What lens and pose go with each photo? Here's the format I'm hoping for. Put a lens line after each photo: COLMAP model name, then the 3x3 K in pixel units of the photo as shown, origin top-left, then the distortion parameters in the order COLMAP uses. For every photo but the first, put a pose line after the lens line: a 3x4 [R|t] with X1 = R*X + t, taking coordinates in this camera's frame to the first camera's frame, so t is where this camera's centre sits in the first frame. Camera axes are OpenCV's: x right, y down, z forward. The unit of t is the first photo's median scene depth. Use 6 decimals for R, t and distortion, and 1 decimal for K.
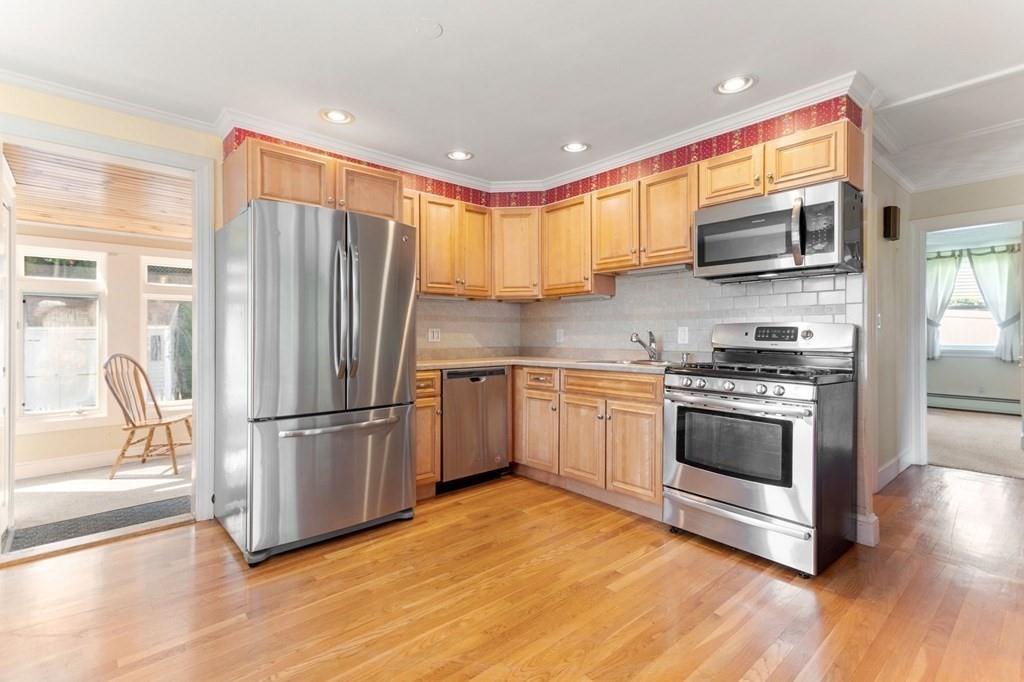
lens RADIAL K [[485.2, 0, 508.7], [0, 485.2, 331.5], [0, 0, 1]] dist [0.019115, 0.000229]
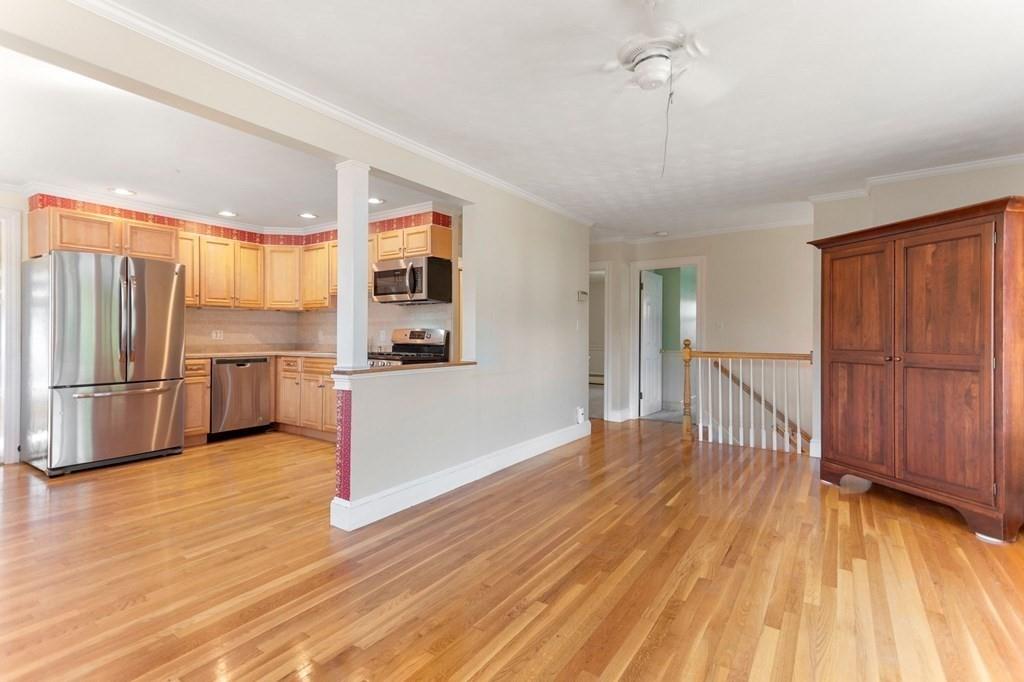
lens RADIAL K [[482.4, 0, 510.4], [0, 482.4, 335.3], [0, 0, 1]] dist [0.023035, 0.001484]
pose [[0.969182, 0.004928, 0.246296, 0.382854], [-0.006891, 0.999951, 0.007108, -0.008259], [-0.246249, -0.008586, 0.969169, -0.673727]]
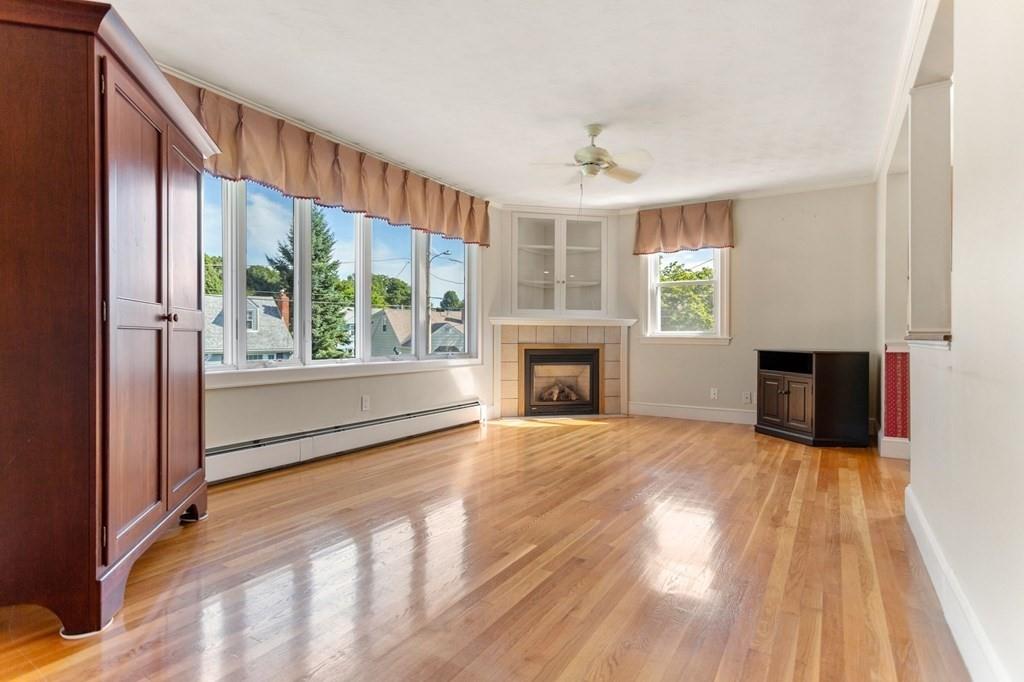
lens RADIAL K [[533.3, 0, 512.0], [0, 533.3, 341.0], [0, 0, 1]] dist [0.002193, 0.000251]
pose [[-0.956671, 0.000054, -0.291170, 1.101658], [-0.001555, 0.999985, 0.005296, 0.060679], [0.291166, 0.005520, -0.956657, 0.729688]]
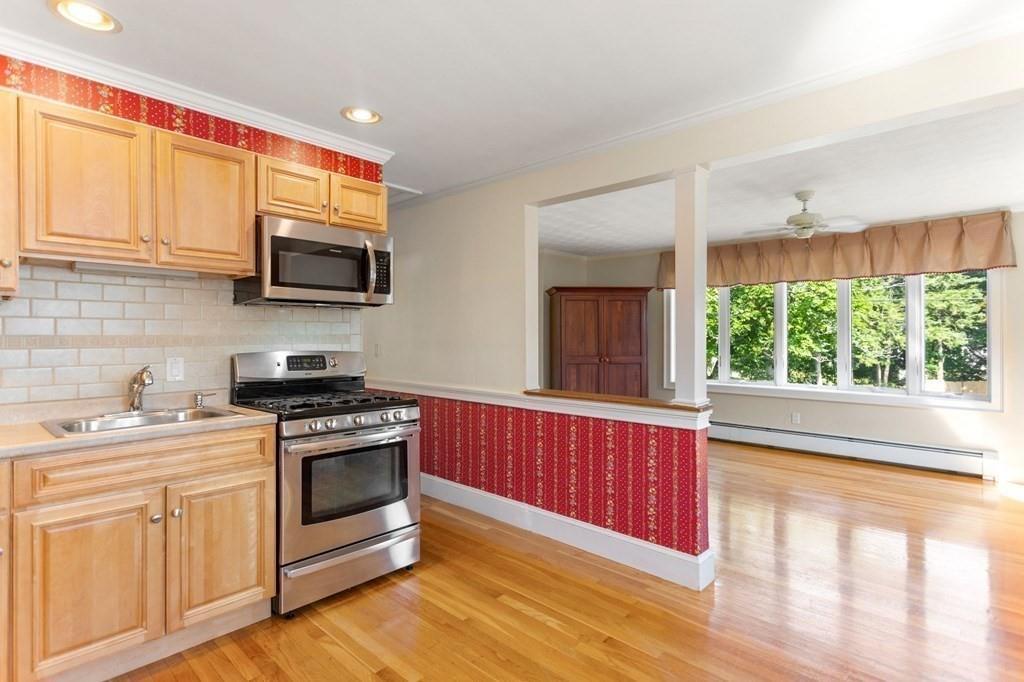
lens RADIAL K [[506.2, 0, 512.7], [0, 506.2, 334.0], [0, 0, 1]] dist [0.013123, -0.000188]
pose [[-0.110492, 0.006156, 0.993858, -0.443114], [-0.004079, 0.999970, -0.006648, -0.041569], [-0.993869, -0.004789, -0.110464, 0.606515]]
